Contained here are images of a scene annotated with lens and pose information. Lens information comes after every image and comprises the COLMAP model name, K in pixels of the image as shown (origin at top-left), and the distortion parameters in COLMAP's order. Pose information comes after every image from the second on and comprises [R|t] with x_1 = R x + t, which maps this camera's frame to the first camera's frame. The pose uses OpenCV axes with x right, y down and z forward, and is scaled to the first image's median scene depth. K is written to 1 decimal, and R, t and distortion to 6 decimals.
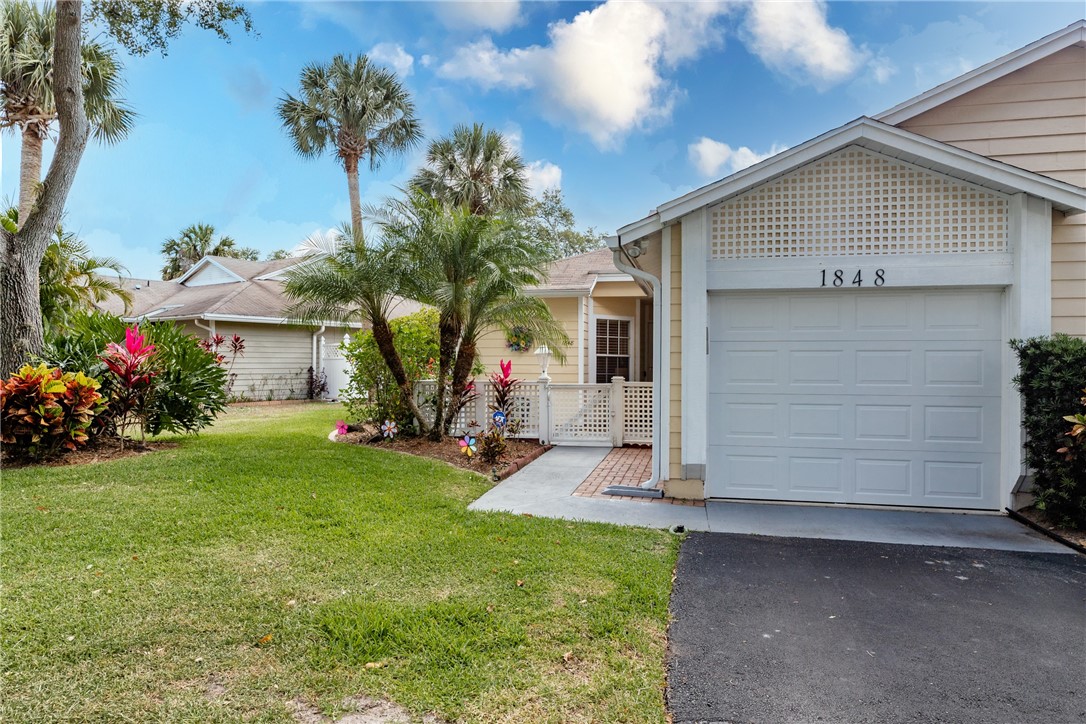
lens RADIAL K [[697.8, 0, 542.1], [0, 697.8, 360.5], [0, 0, 1]] dist [0.006715, -0.000040]
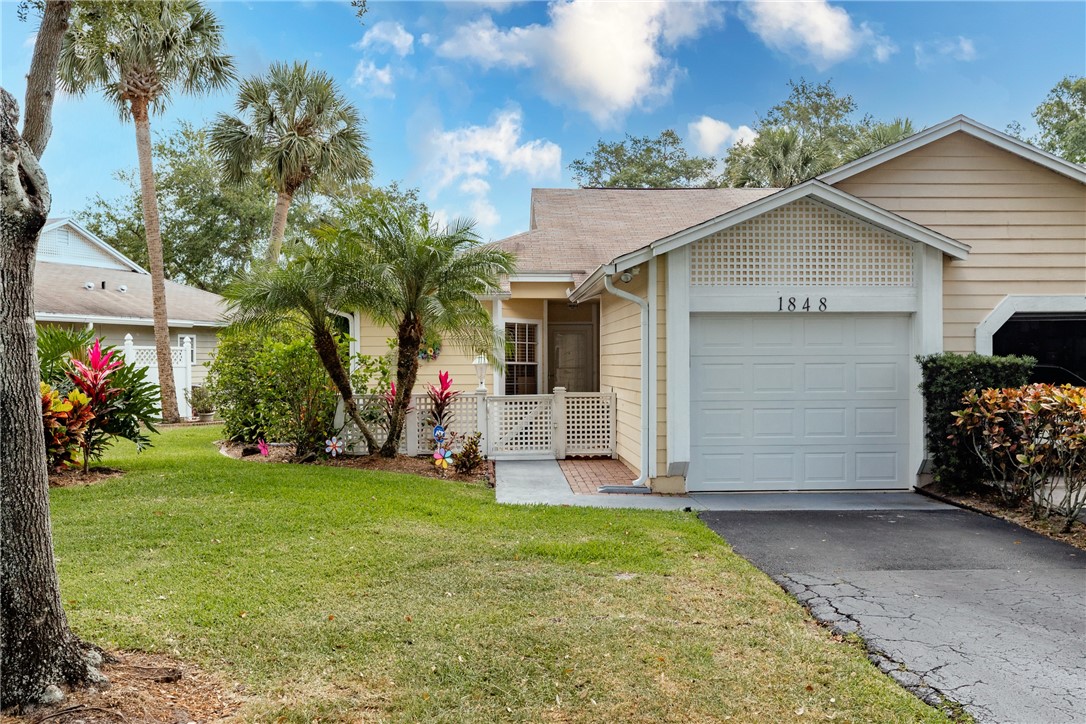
lens RADIAL K [[1046.8, 0, 543.6], [0, 1046.8, 359.3], [0, 0, 1]] dist [-0.006394, 0.000000]
pose [[0.965164, -0.006505, 0.261566, -0.448860], [0.006791, 0.999977, -0.000190, -0.023636], [-0.261559, 0.001960, 0.965186, -0.614629]]
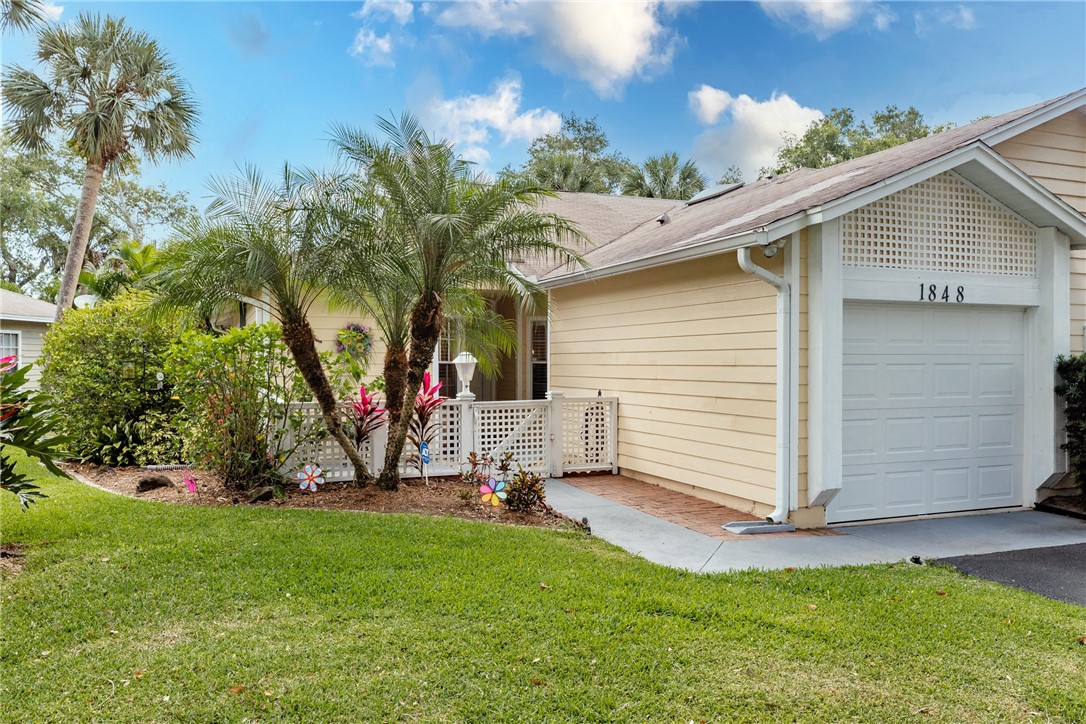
lens RADIAL K [[846.9, 0, 543.8], [0, 846.9, 359.4], [0, 0, 1]] dist [0.004300, -0.002765]
pose [[0.823907, -0.001095, 0.566723, -0.705439], [0.001294, 0.999999, 0.000052, -0.021205], [-0.566723, 0.000691, 0.823908, 0.294569]]
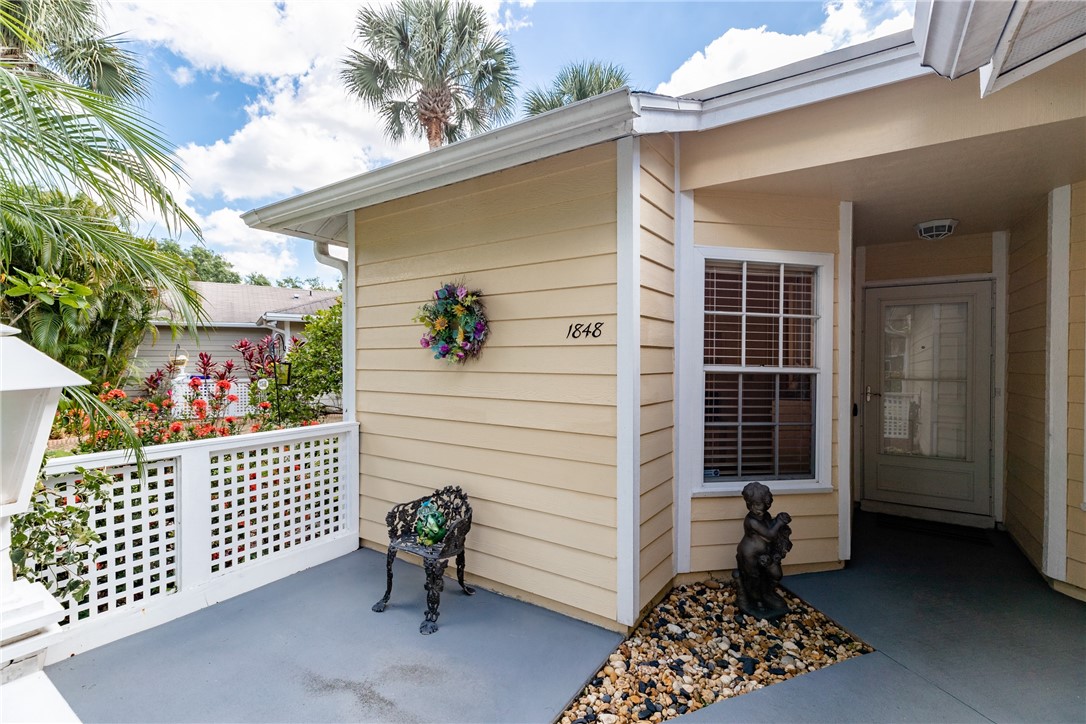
lens RADIAL K [[489.3, 0, 540.7], [0, 489.3, 364.3], [0, 0, 1]] dist [0.008770, 0.000515]
pose [[0.933619, 0.004924, -0.358234, 0.175218], [-0.002018, 0.999962, 0.008487, -0.023295], [0.358262, -0.007201, 0.933593, 1.494083]]
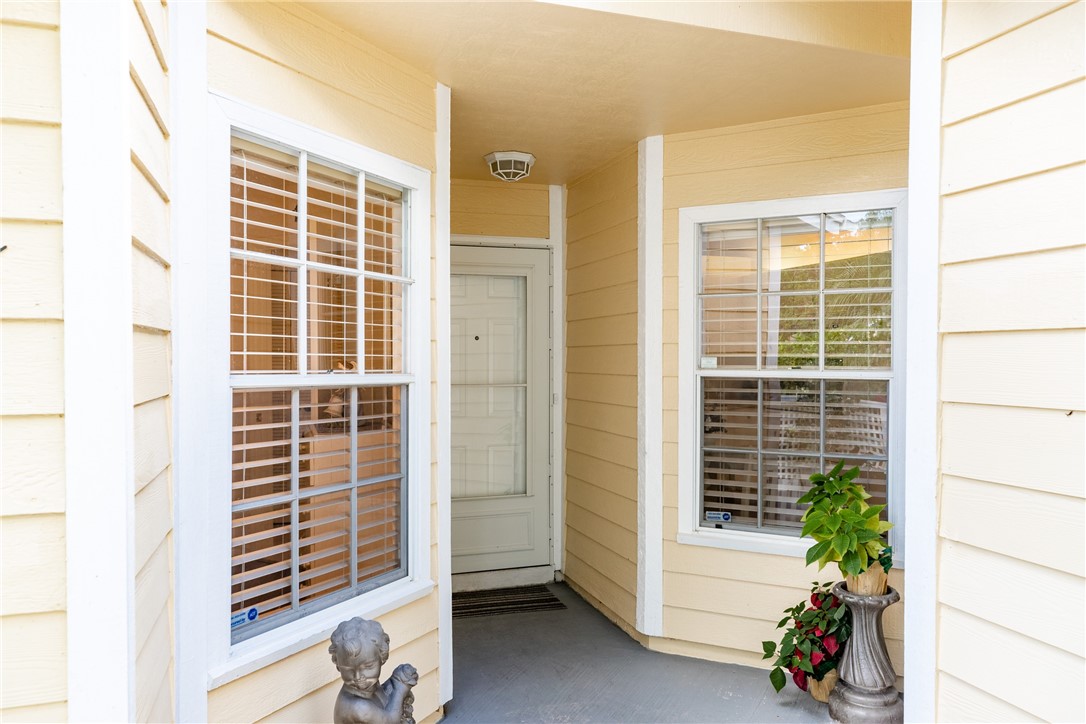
lens RADIAL K [[794.9, 0, 542.1], [0, 794.9, 360.9], [0, 0, 1]] dist [0.021573, 0.006398]
pose [[0.861177, -0.010162, 0.508203, 0.097285], [0.007179, 0.999944, 0.007830, -0.025824], [-0.508254, -0.003094, 0.861201, 1.634305]]
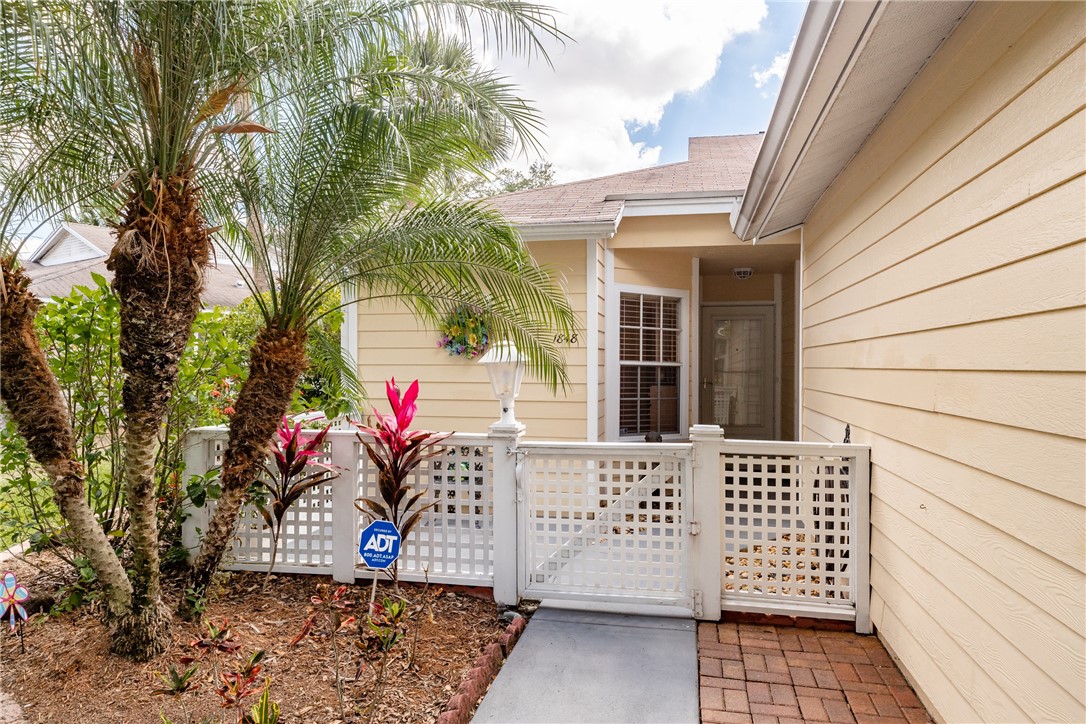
lens RADIAL K [[697.8, 0, 537.8], [0, 697.8, 360.1], [0, 0, 1]] dist [0.006715, -0.000040]
pose [[0.999962, 0.001446, 0.008614, 0.025745], [-0.001403, 0.999987, -0.004916, -0.014532], [-0.008621, 0.004903, 0.999951, 0.966123]]
